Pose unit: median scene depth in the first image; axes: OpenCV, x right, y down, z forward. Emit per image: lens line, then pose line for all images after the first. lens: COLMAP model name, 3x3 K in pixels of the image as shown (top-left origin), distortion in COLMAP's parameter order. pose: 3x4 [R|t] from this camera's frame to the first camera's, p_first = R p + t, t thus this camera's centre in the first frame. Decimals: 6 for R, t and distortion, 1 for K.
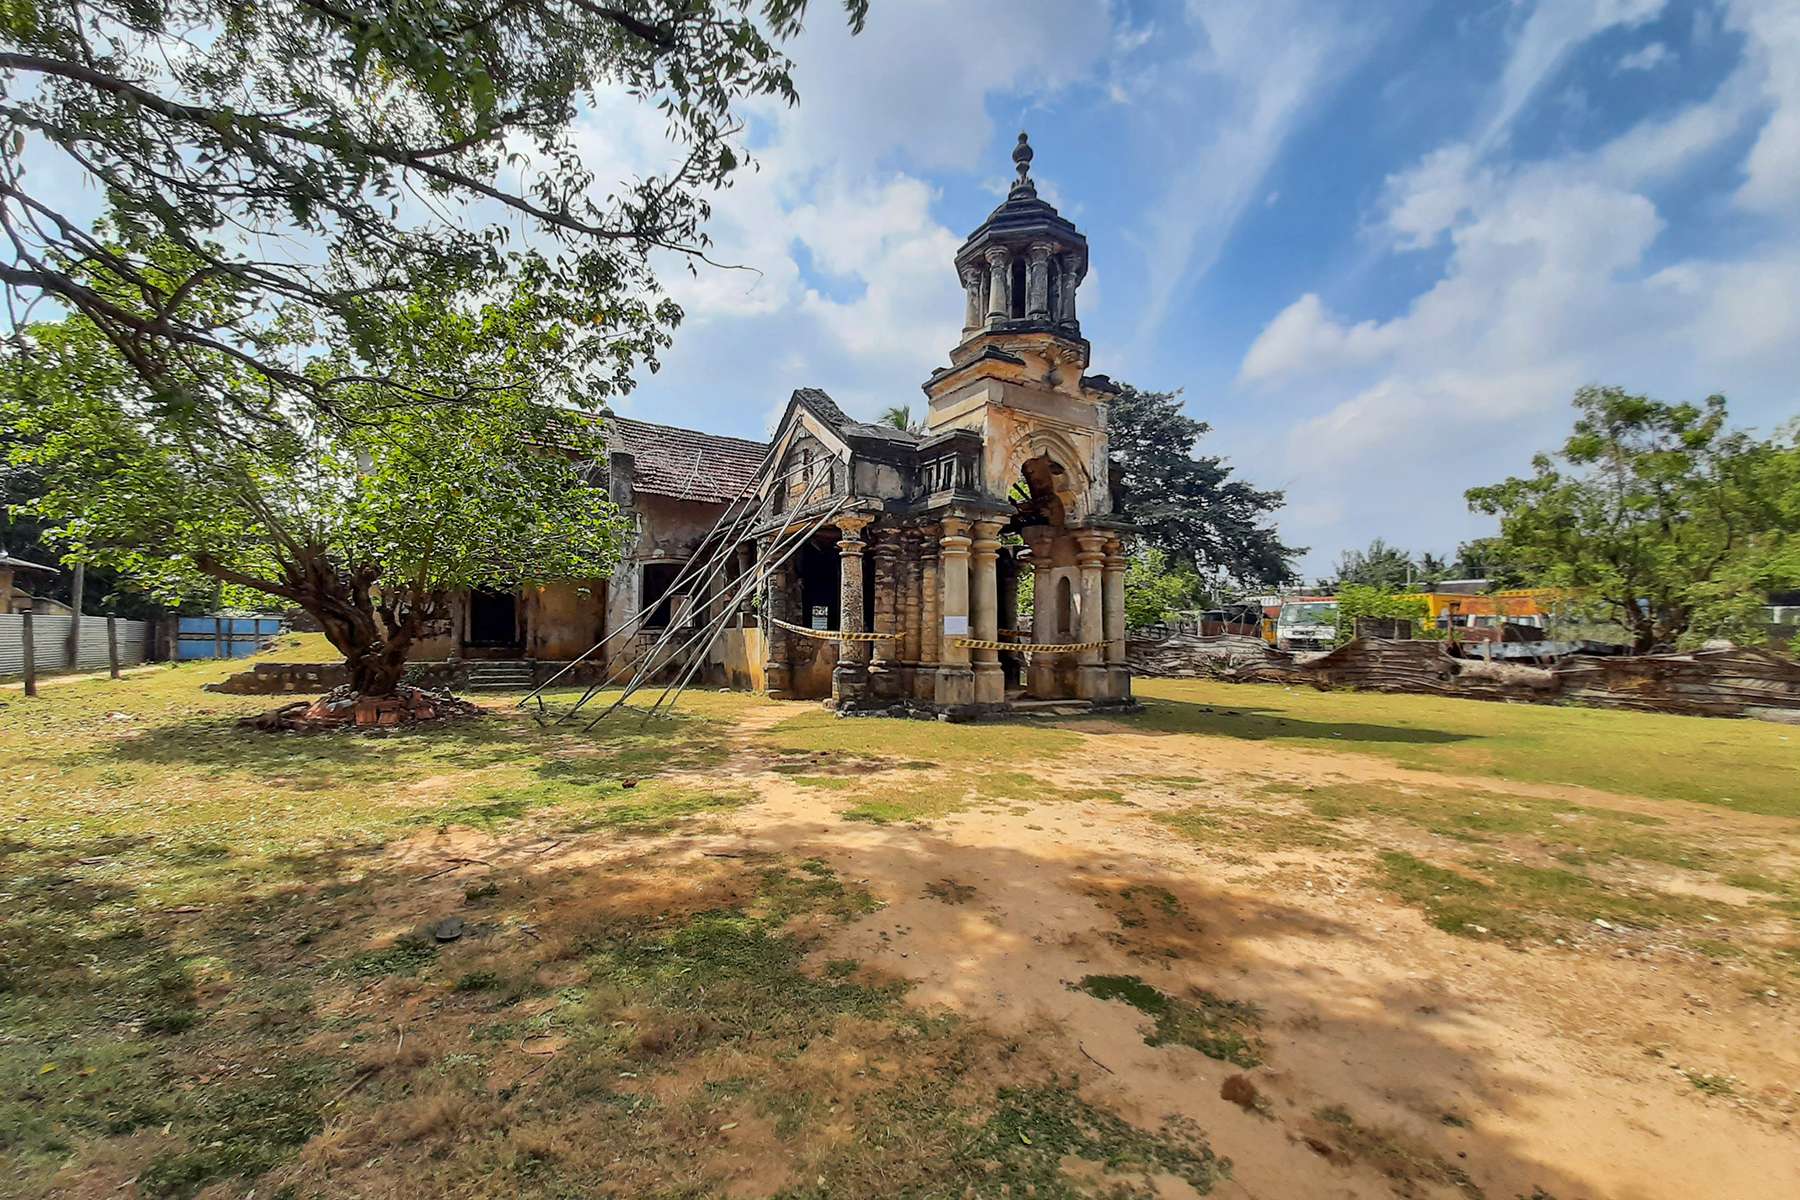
lens RADIAL K [[737.9, 0, 900.0], [0, 737.9, 600.0], [0, 0, 1]] dist [-0.012093, 0.000025]
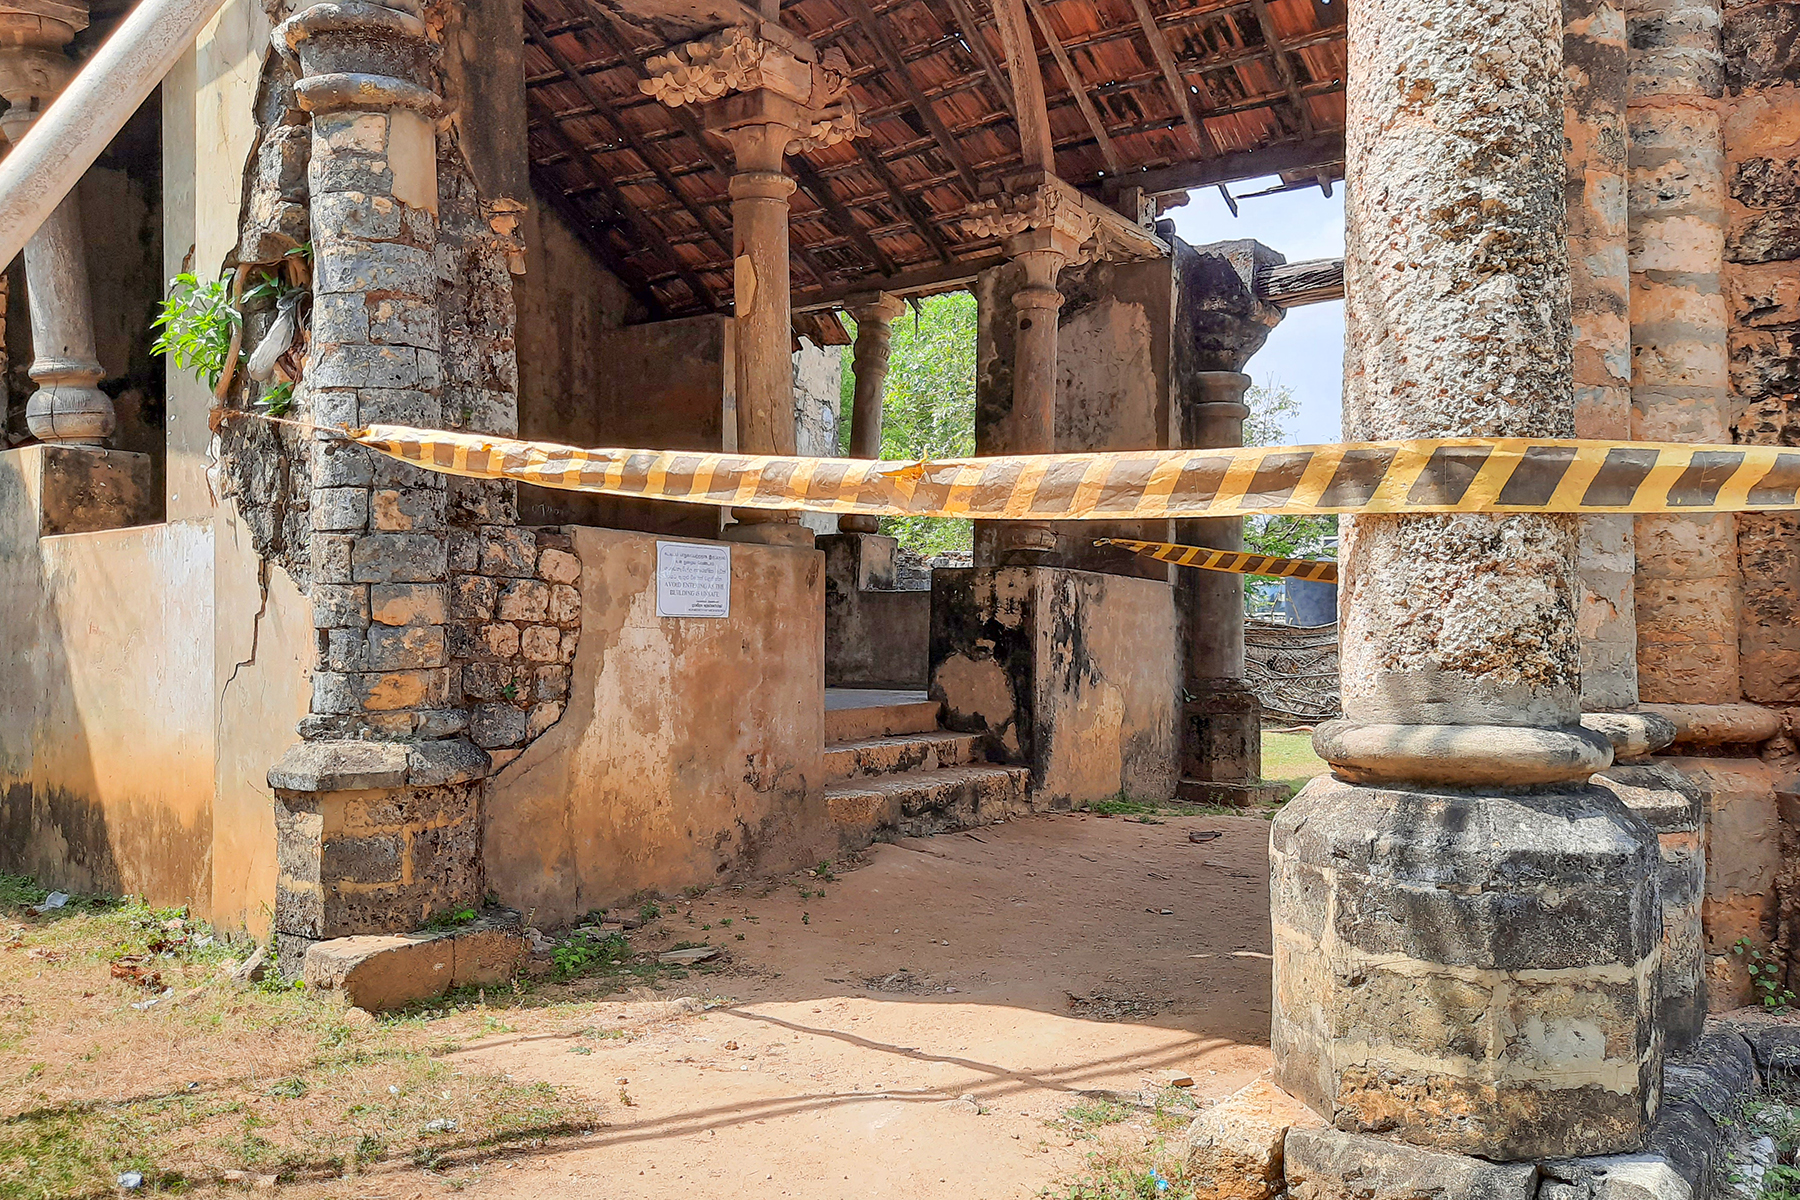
lens RADIAL K [[1484.3, 0, 924.4], [0, 1484.3, 598.0], [0, 0, 1]] dist [0.090022, -0.119063]
pose [[0.929035, 0.003207, 0.369978, -0.205765], [-0.010663, 0.999779, 0.018109, 0.059724], [-0.369838, -0.020769, 0.928864, 0.800057]]
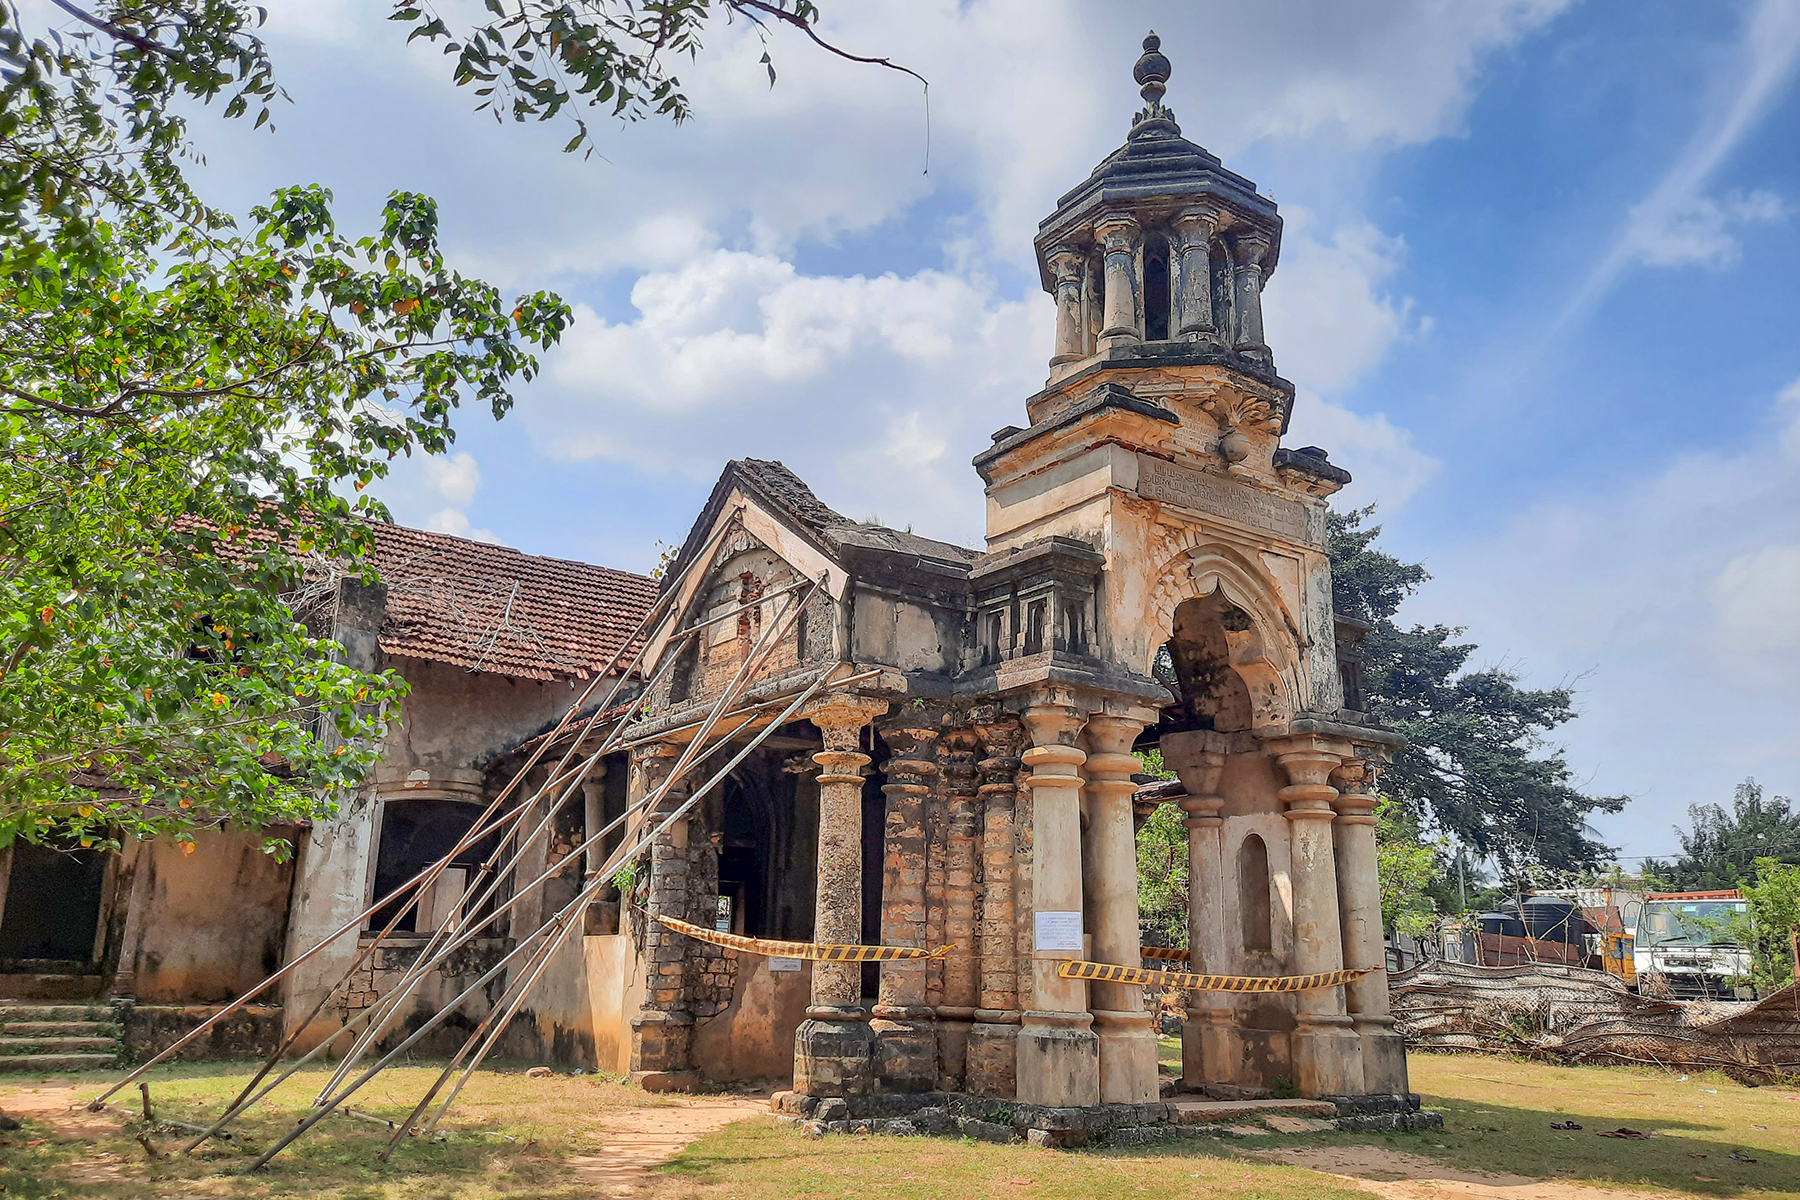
lens RADIAL K [[1370.7, 0, 902.8], [0, 1370.7, 588.2], [0, 0, 1]] dist [0.072147, -0.088796]
pose [[0.998927, 0.021497, 0.041009, -0.062424], [-0.012253, 0.976846, -0.213590, 0.008375], [-0.044651, 0.212859, 0.976062, 0.072241]]
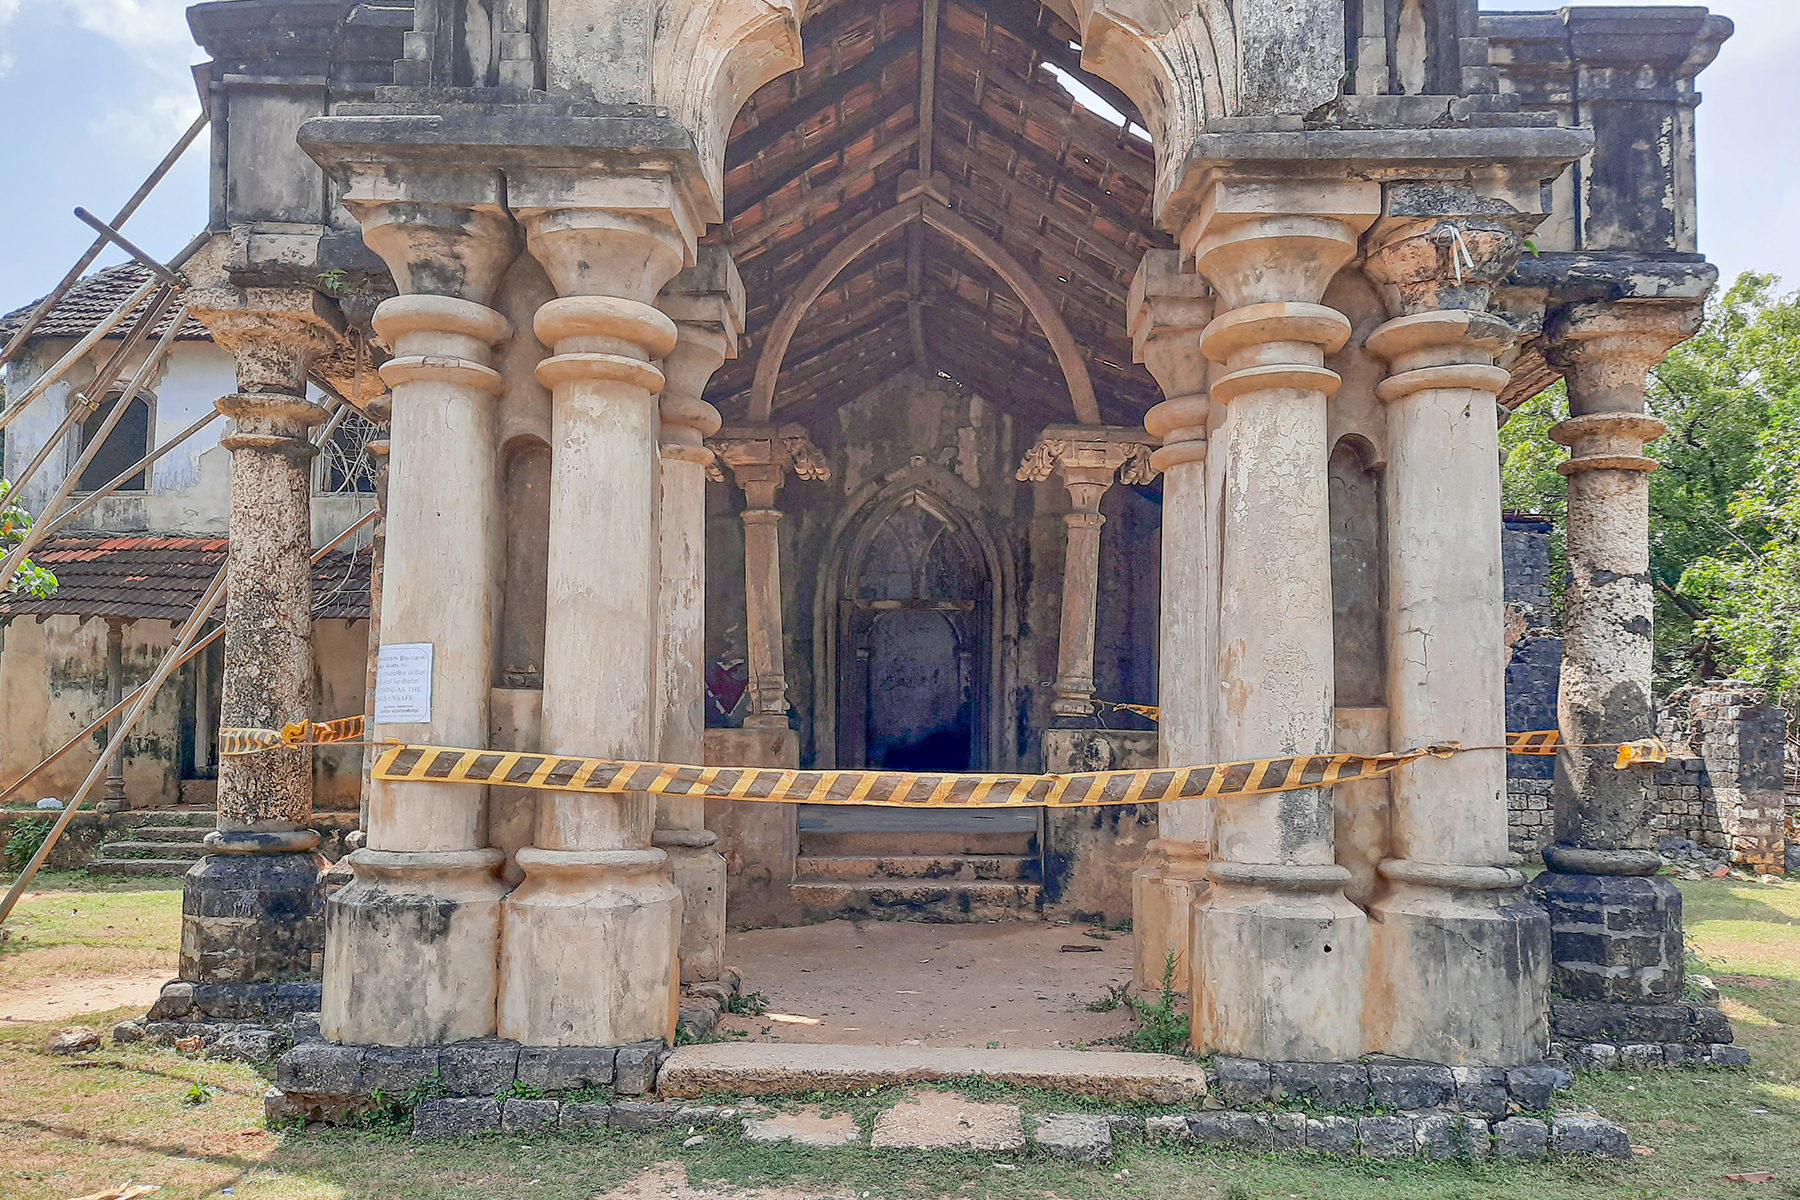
lens RADIAL K [[1410.9, 0, 838.7], [0, 1410.9, 617.2], [0, 0, 1]] dist [-0.006826, -0.004081]
pose [[0.834786, -0.060001, -0.547295, 0.386420], [0.029259, 0.997474, -0.064726, 0.042772], [0.549796, 0.038019, 0.834433, 0.655090]]
